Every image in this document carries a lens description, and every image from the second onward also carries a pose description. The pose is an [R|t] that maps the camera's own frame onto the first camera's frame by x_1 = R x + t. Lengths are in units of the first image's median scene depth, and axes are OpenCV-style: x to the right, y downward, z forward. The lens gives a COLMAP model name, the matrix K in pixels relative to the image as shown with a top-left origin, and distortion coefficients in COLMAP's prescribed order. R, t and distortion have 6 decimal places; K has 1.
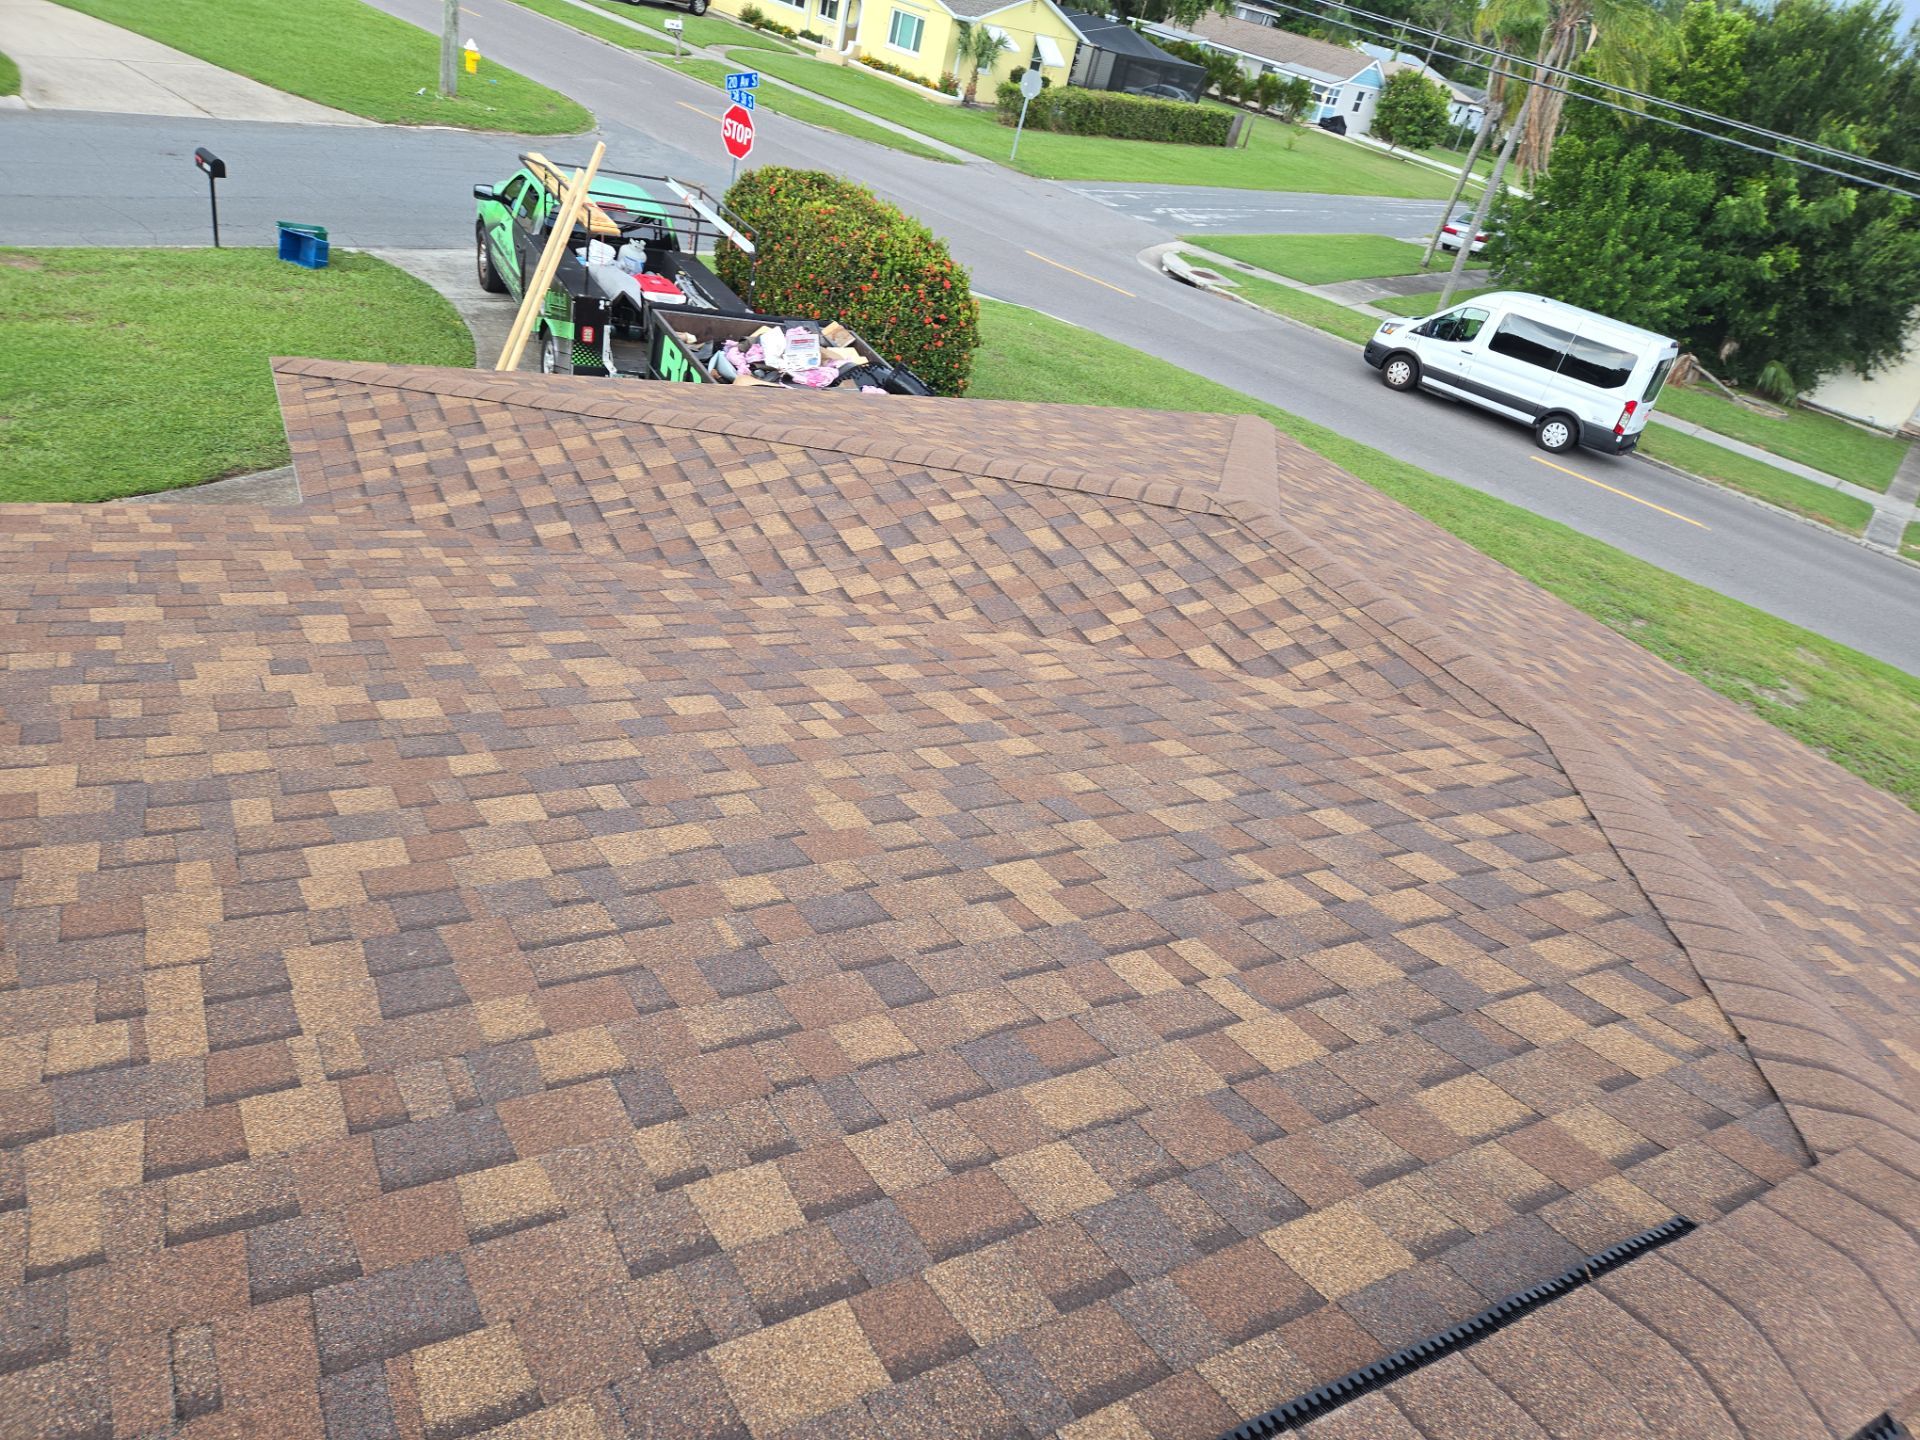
lens RADIAL K [[1278.2, 0, 952.9], [0, 1278.2, 726.0], [0, 0, 1]] dist [0.086178, -0.076167]
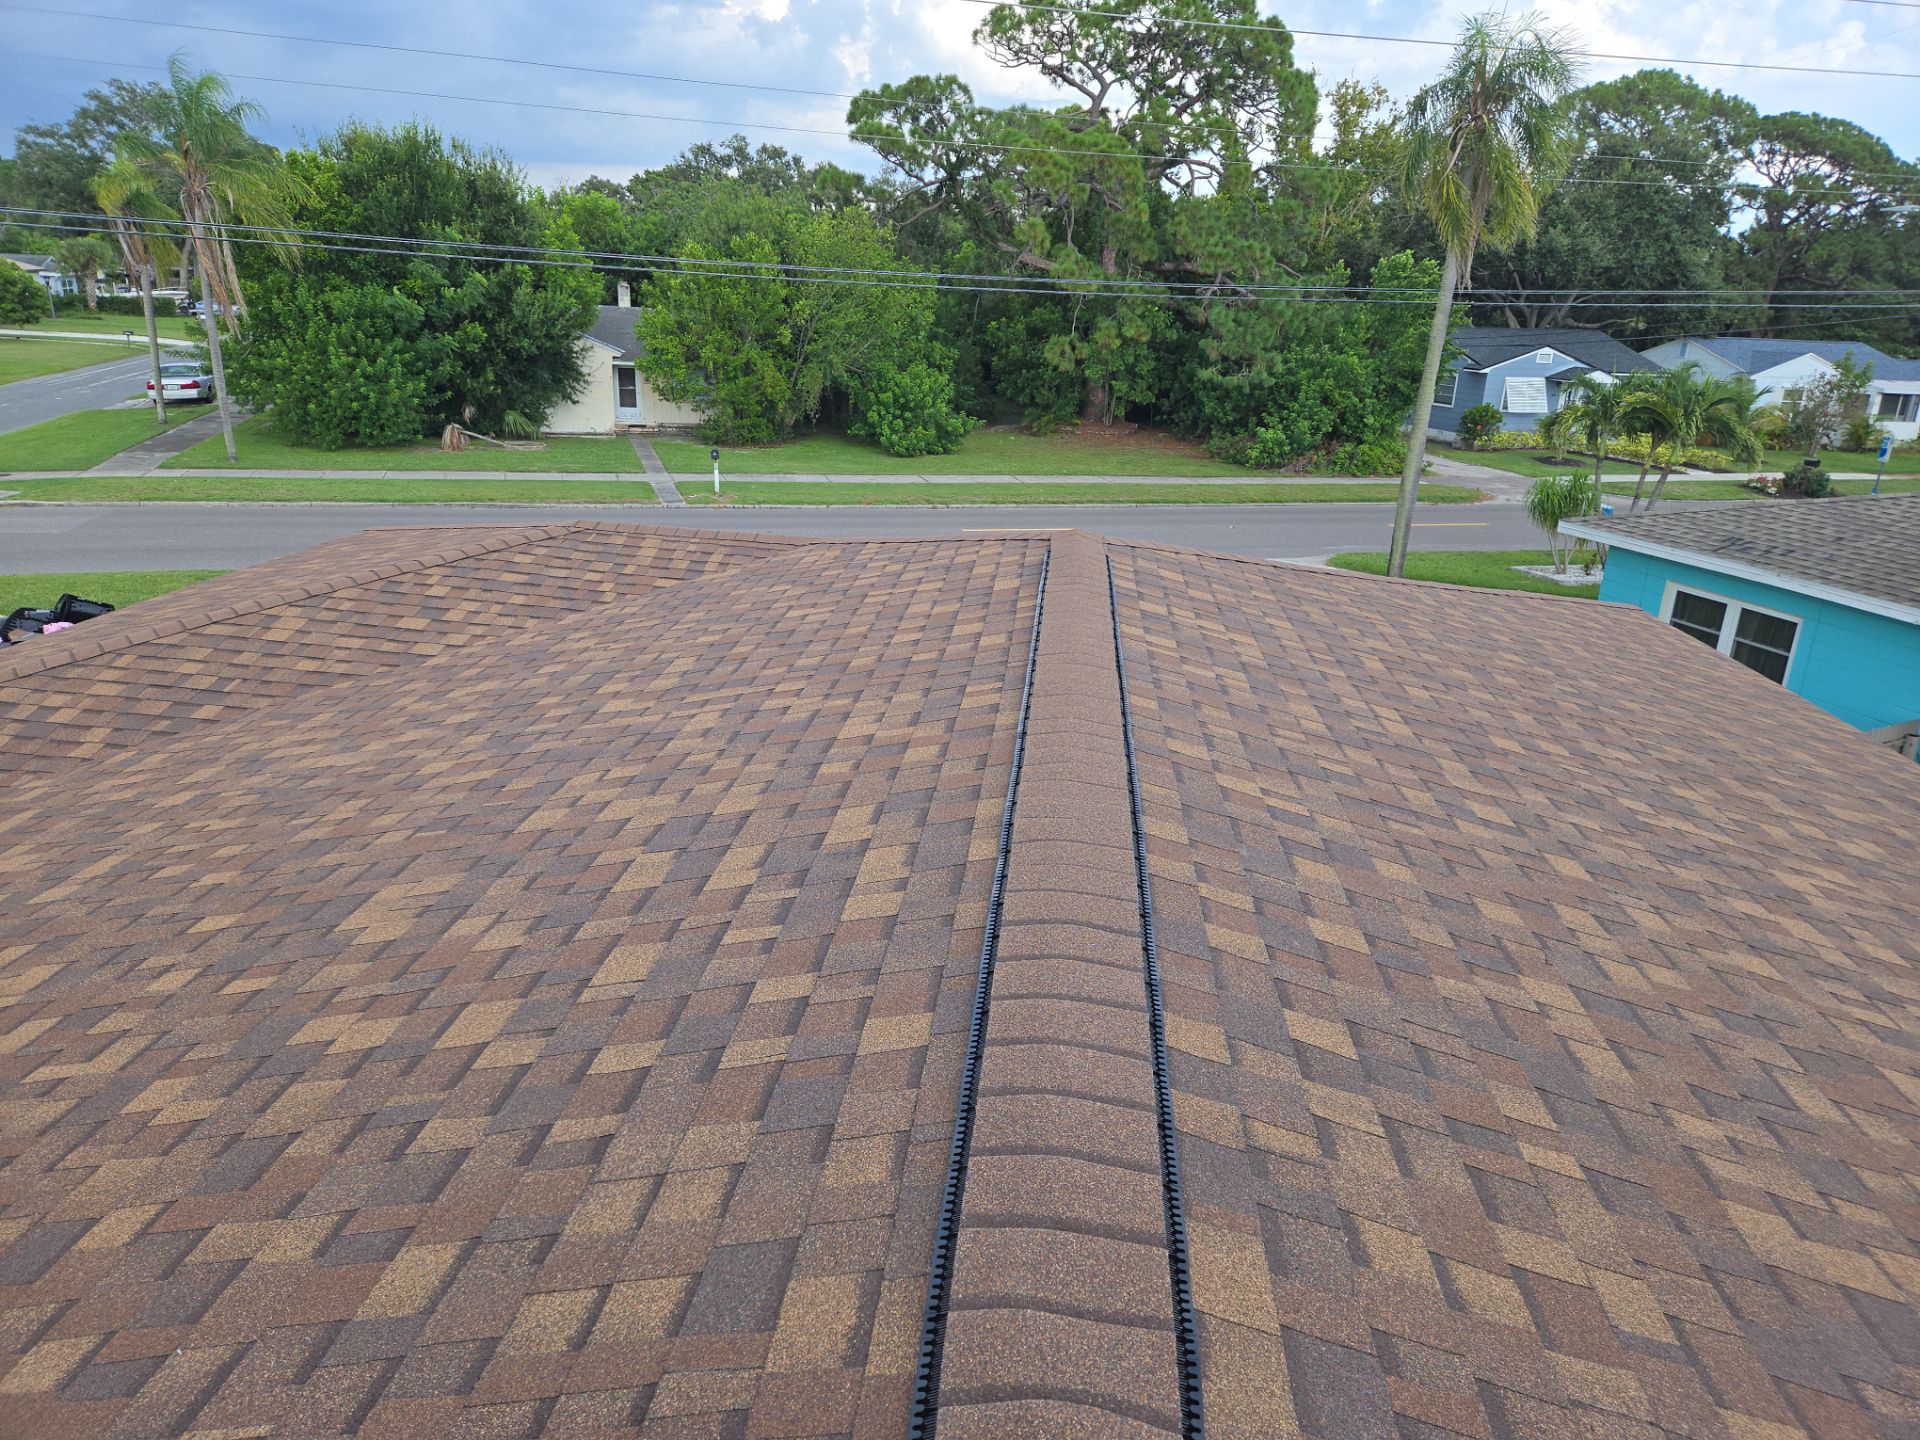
lens RADIAL K [[1266.8, 0, 949.2], [0, 1266.8, 727.5], [0, 0, 1]] dist [0.089289, -0.078920]
pose [[0.563422, -0.458625, 0.687182, -0.288937], [0.508181, 0.848189, 0.149422, 0.017332], [-0.651389, 0.265025, 0.710953, -0.152345]]
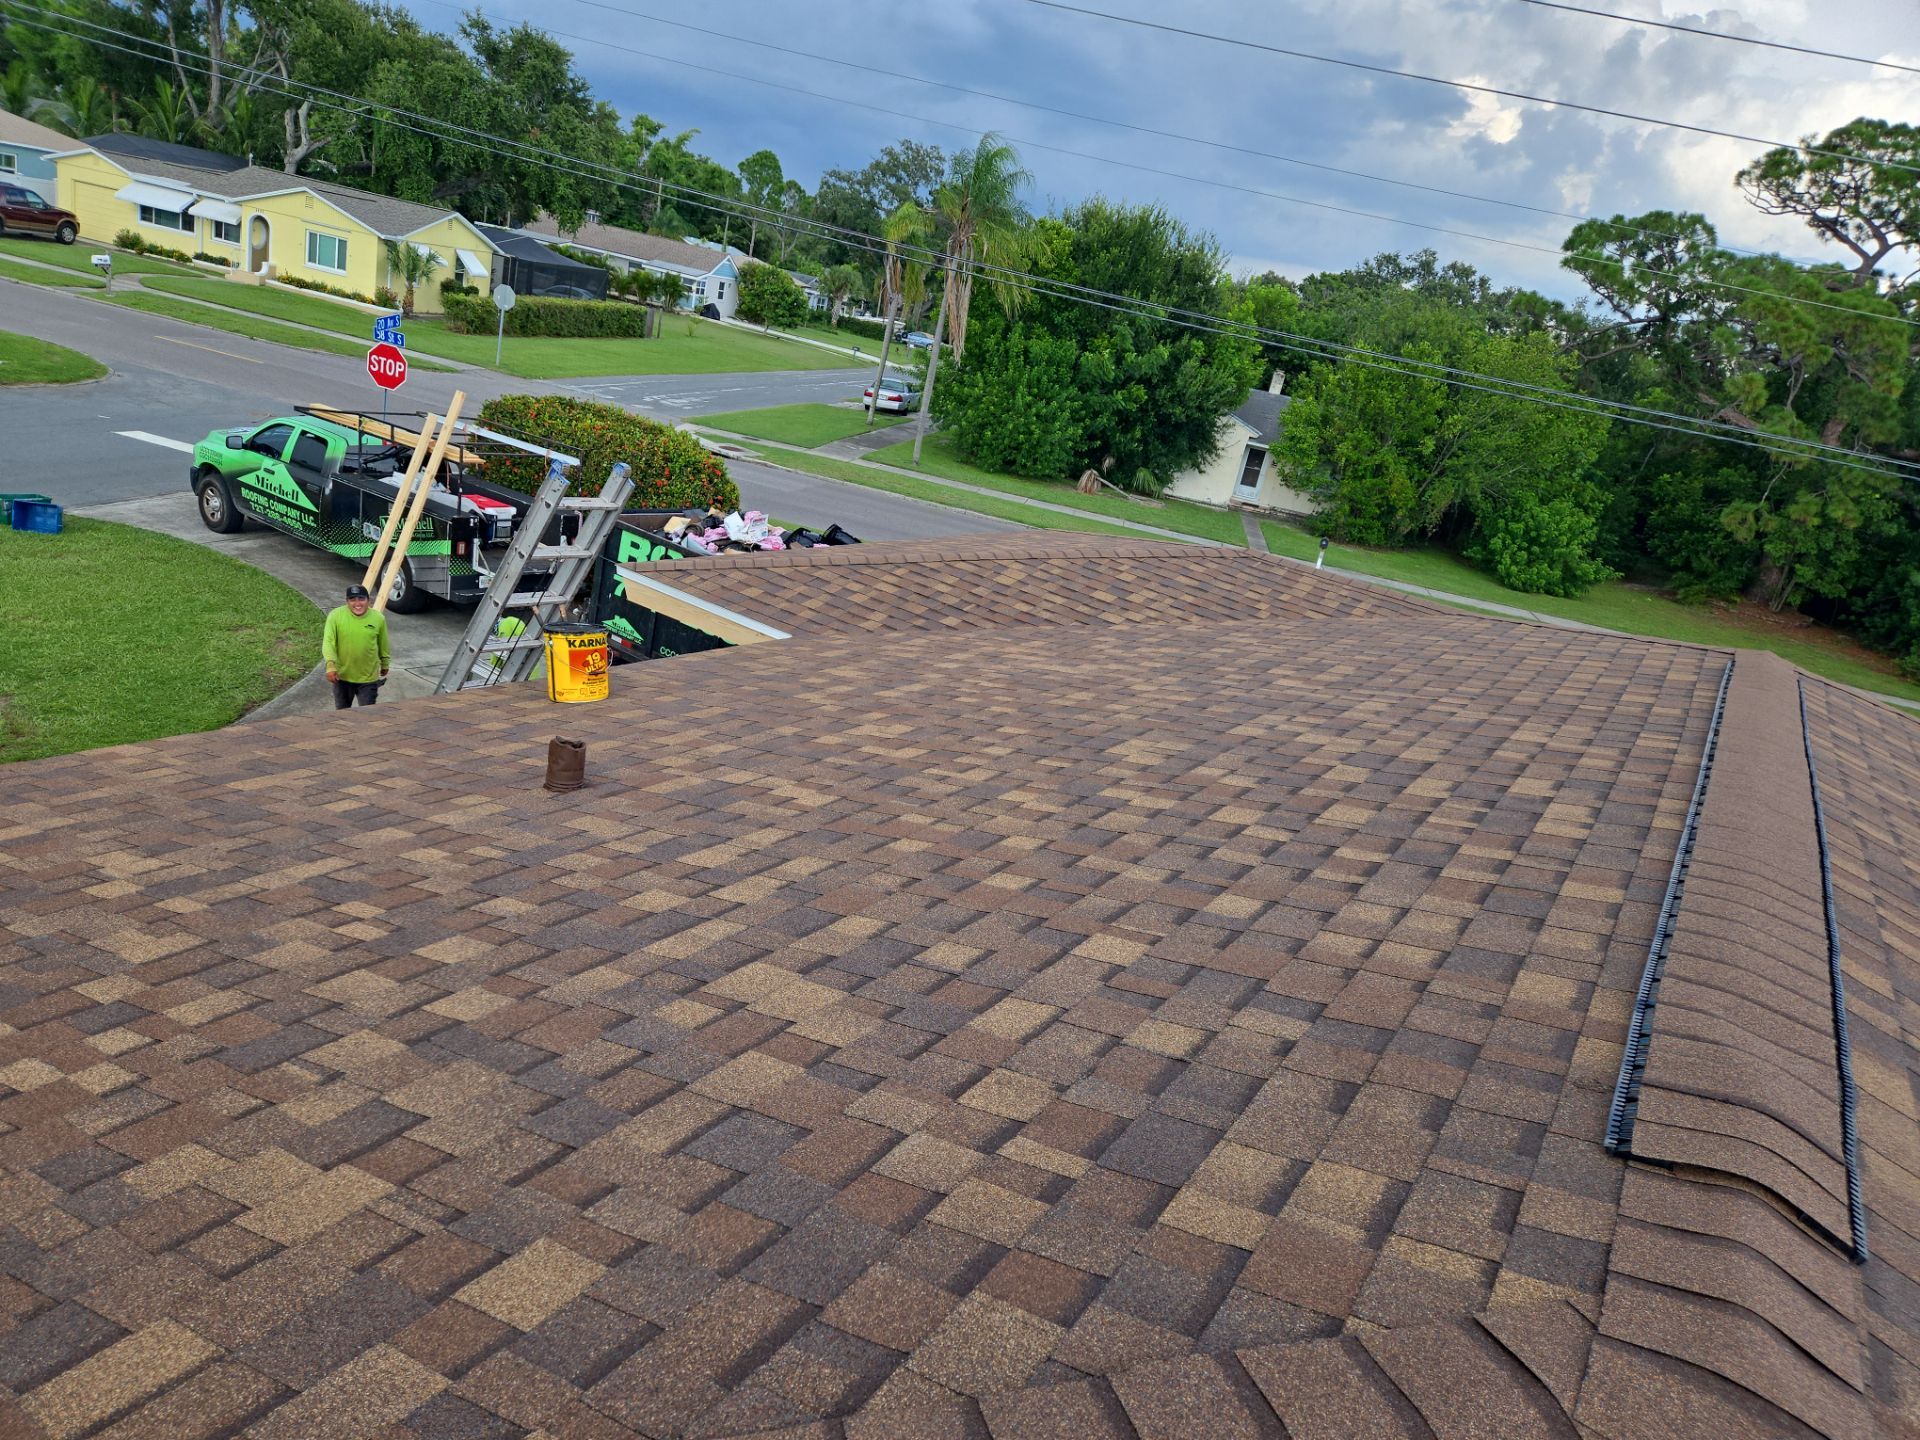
lens RADIAL K [[1269.5, 0, 958.3], [0, 1269.5, 737.3], [0, 0, 1]] dist [0.084907, -0.070967]
pose [[0.883927, -0.204900, 0.420344, -0.375438], [0.249931, 0.966738, -0.054326, 0.031902], [-0.395232, 0.153077, 0.905737, -0.177409]]
